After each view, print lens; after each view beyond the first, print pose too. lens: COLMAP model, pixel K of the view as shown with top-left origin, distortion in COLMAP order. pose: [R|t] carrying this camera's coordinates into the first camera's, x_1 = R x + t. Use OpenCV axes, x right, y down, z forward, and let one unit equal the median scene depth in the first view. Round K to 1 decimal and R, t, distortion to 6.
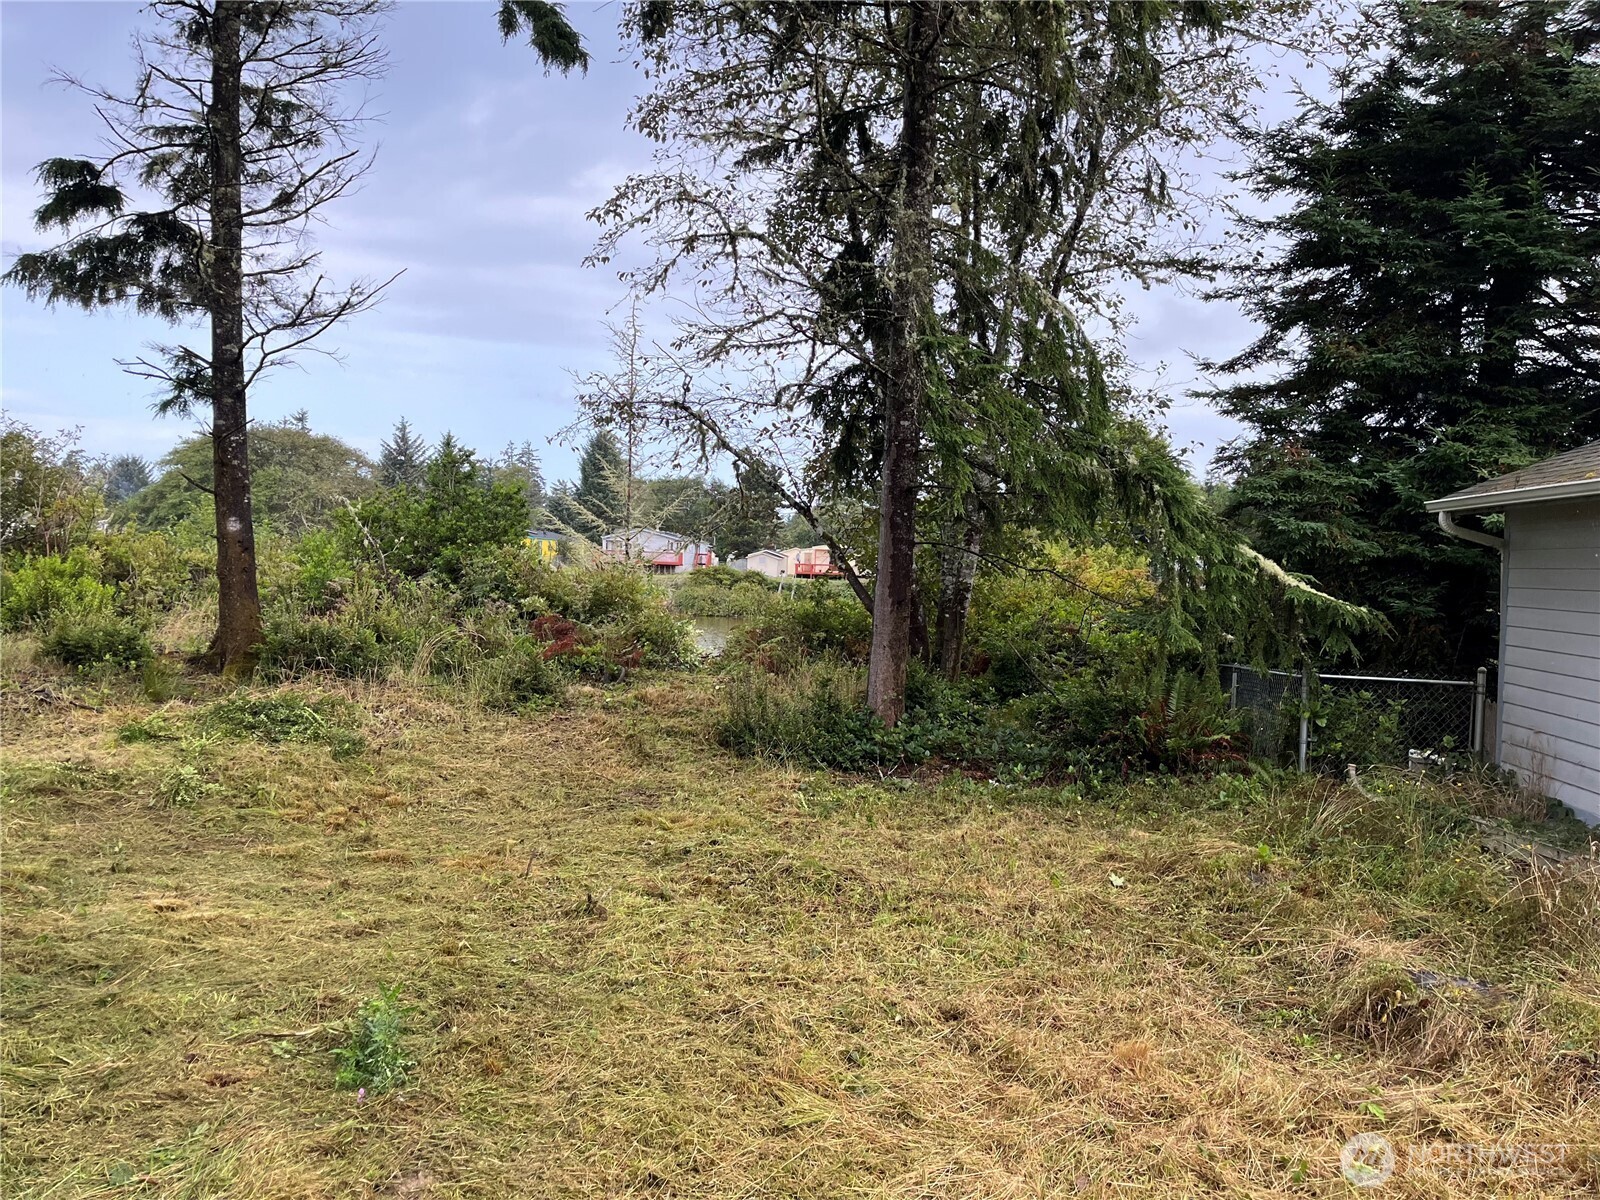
lens RADIAL K [[1198.1, 0, 797.2], [0, 1198.1, 616.8], [0, 0, 1]] dist [0.046389, -0.069513]
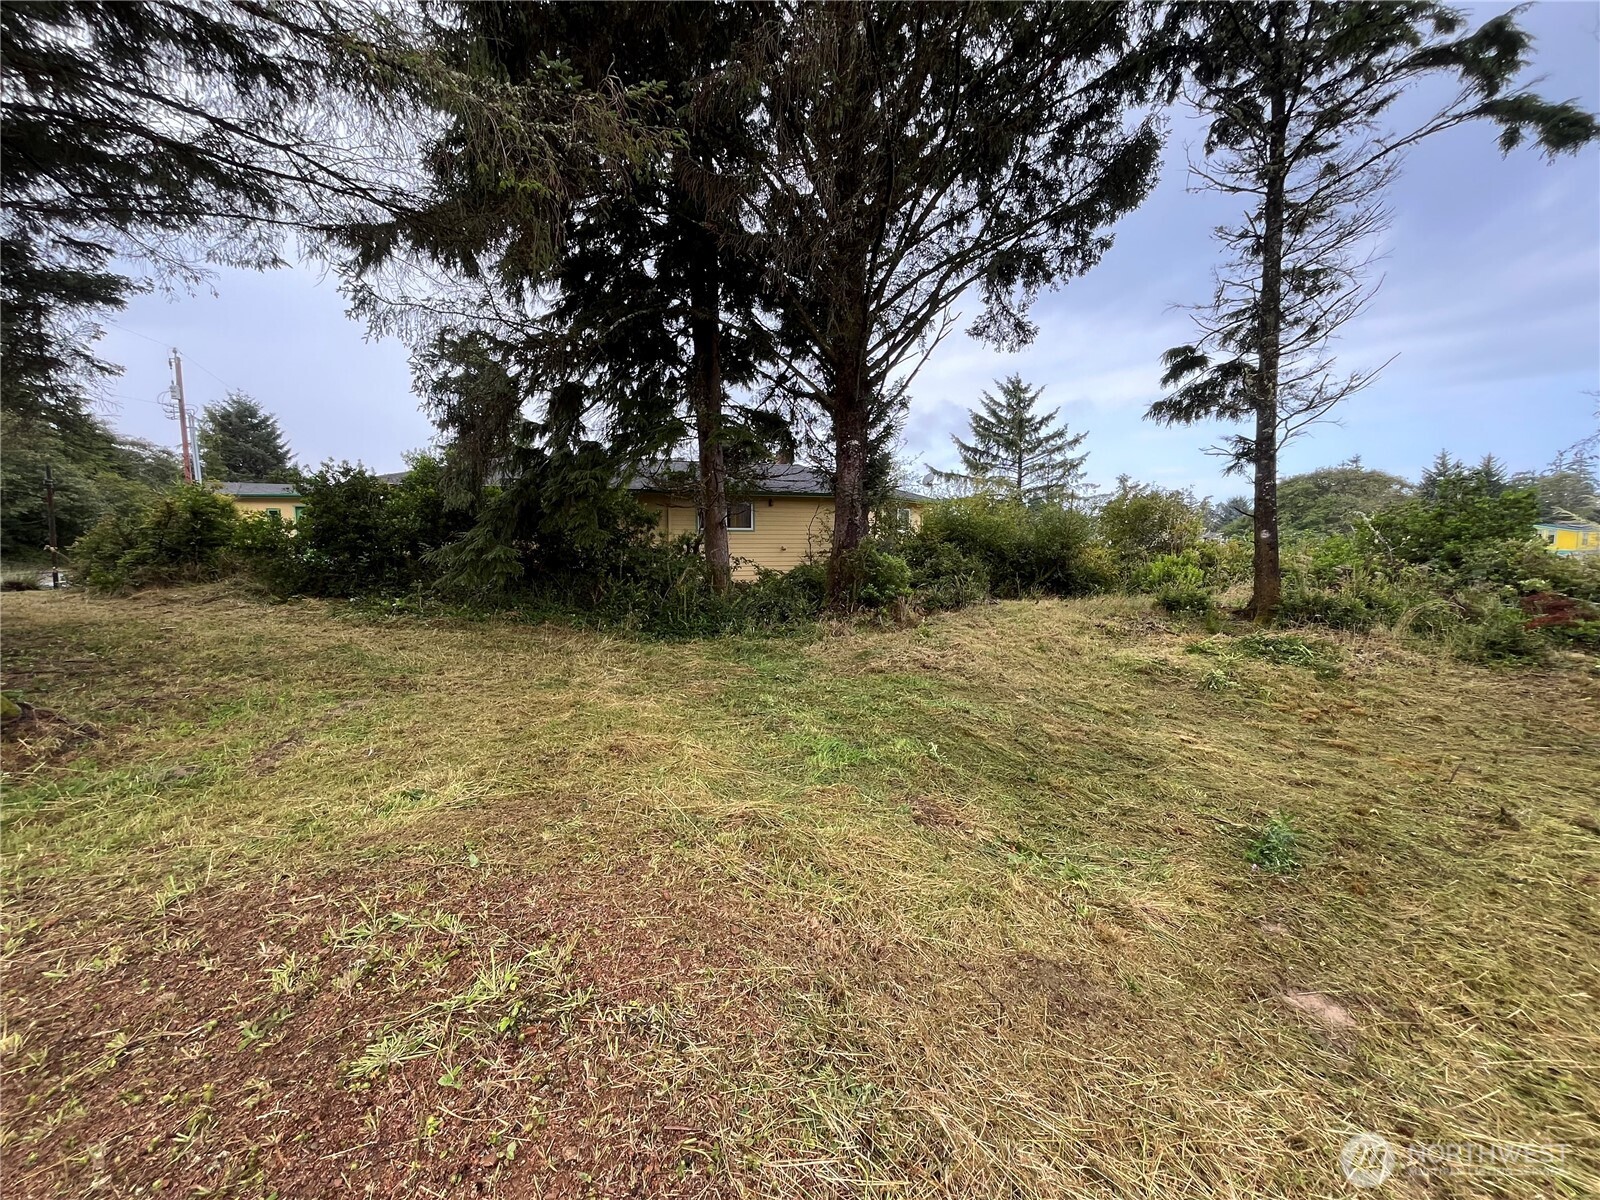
lens RADIAL K [[642.8, 0, 800.0], [0, 642.8, 600.0], [0, 0, 1]] dist [-0.001960, -0.000748]
pose [[0.451790, 0.042869, -0.891094, 0.048975], [-0.023823, 0.999068, 0.035985, -0.000557], [0.891806, 0.004971, 0.452390, 0.002799]]
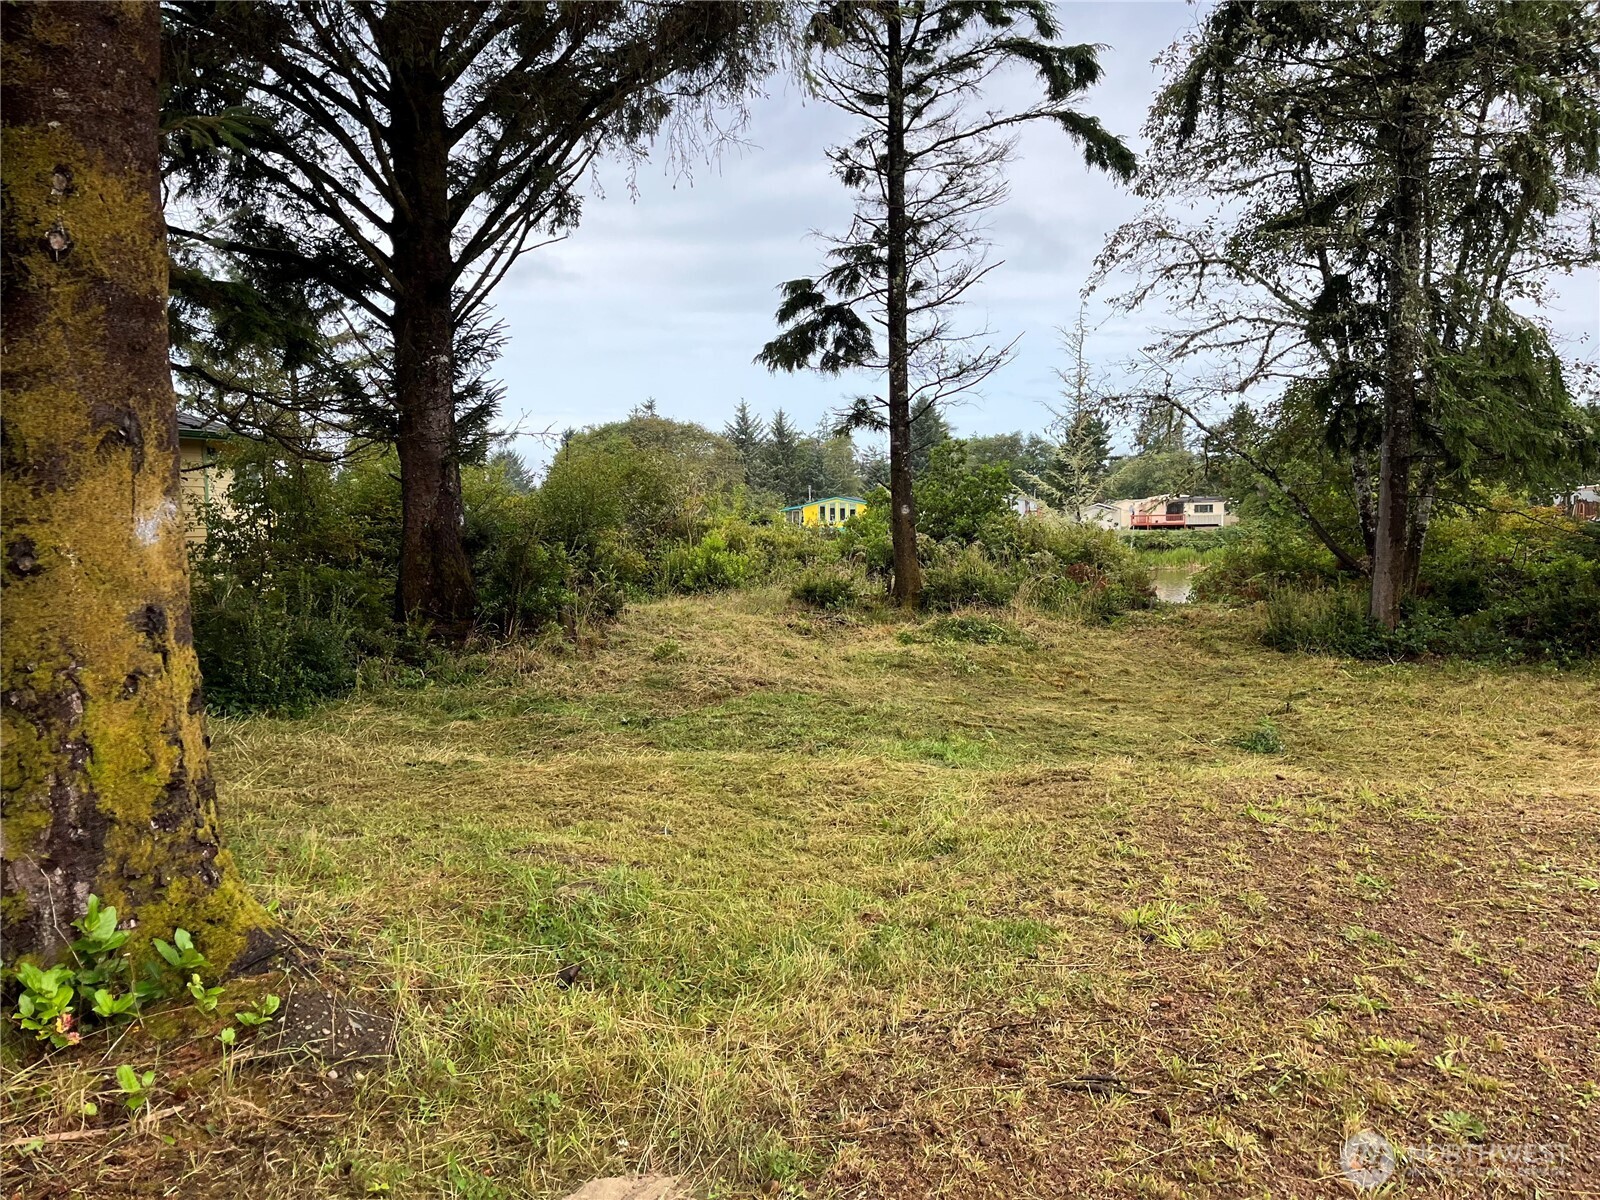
lens RADIAL K [[1198.1, 0, 797.2], [0, 1198.1, 616.8], [0, 0, 1]] dist [0.046389, -0.069513]
pose [[0.967967, -0.028981, -0.249401, -0.226319], [0.037294, 0.998893, 0.028672, 0.009636], [0.248294, -0.037055, 0.967976, -0.500305]]
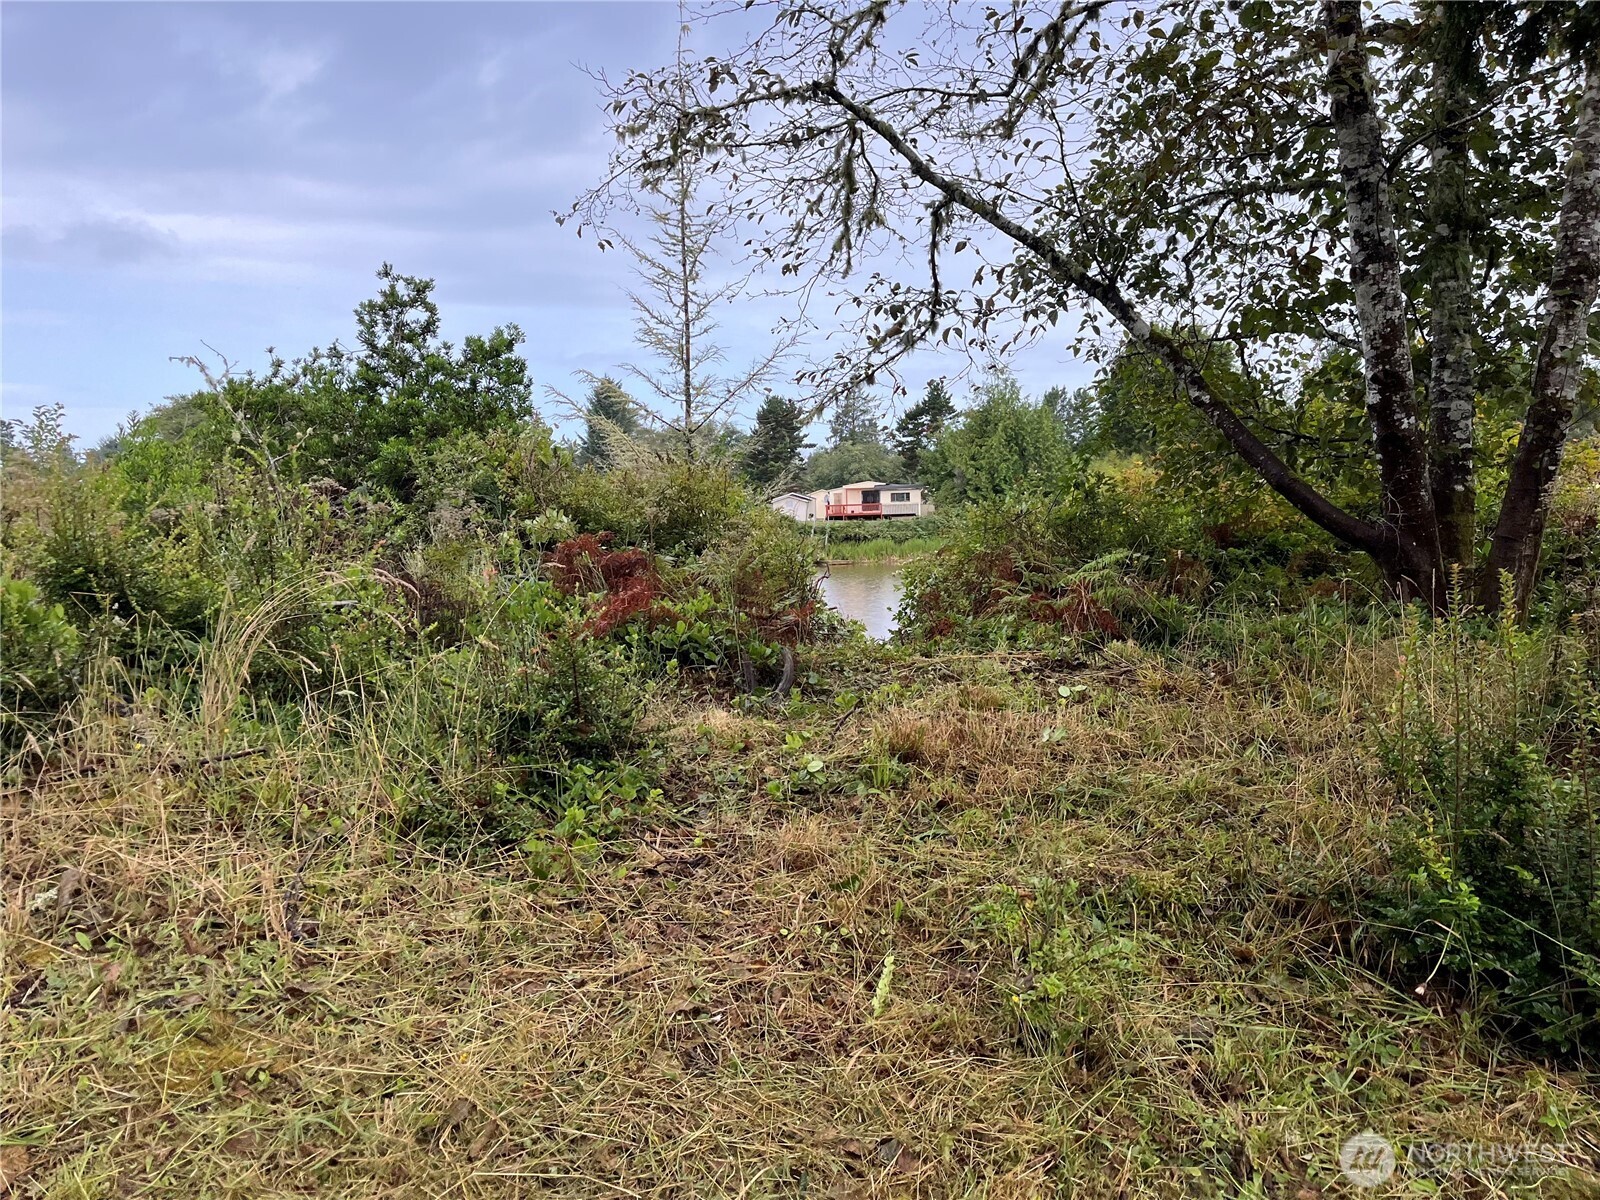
lens RADIAL K [[1198.1, 0, 797.2], [0, 1198.1, 616.8], [0, 0, 1]] dist [0.046389, -0.069513]
pose [[0.998467, -0.053963, -0.012319, -0.159055], [0.054431, 0.997655, 0.041491, 0.017909], [0.010051, -0.042098, 0.999063, 0.705453]]
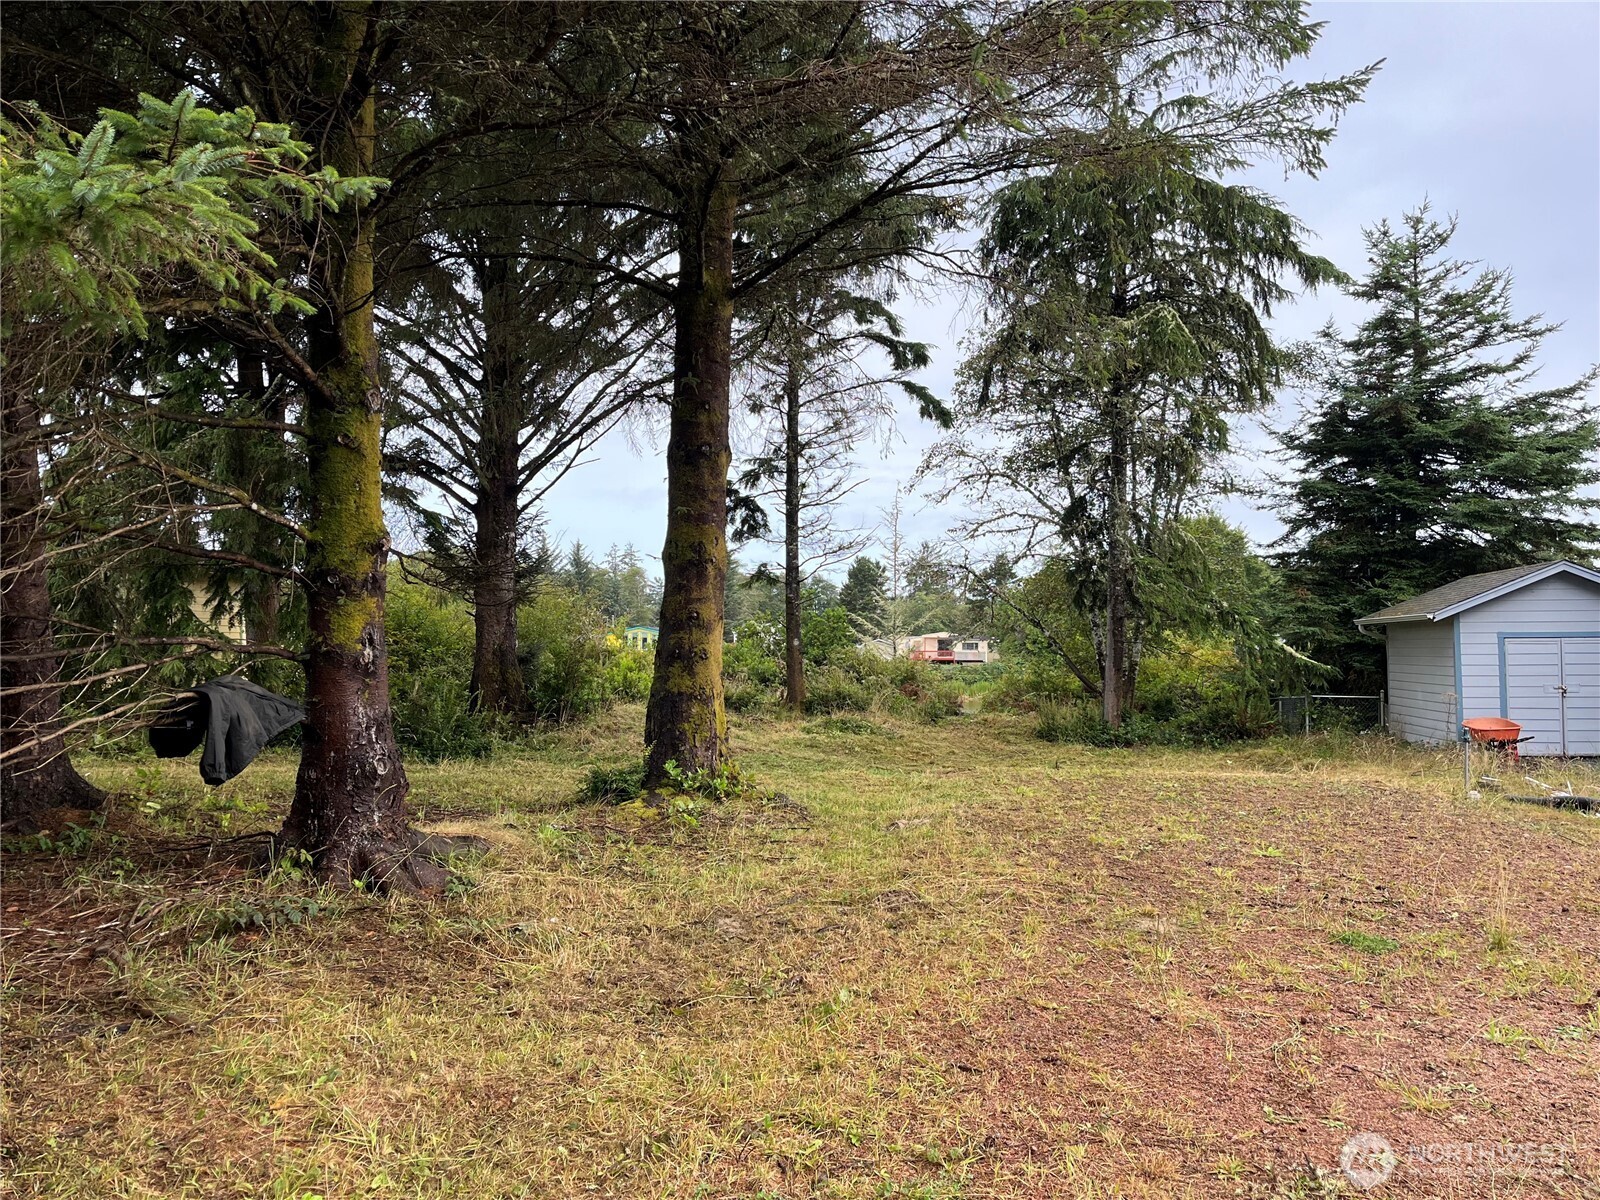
lens RADIAL K [[1198.1, 0, 797.2], [0, 1198.1, 616.8], [0, 0, 1]] dist [0.046389, -0.069513]
pose [[0.997680, -0.029580, -0.061317, -0.332532], [0.024998, 0.996930, -0.074200, 0.036059], [0.063324, 0.072495, 0.995357, -1.123223]]
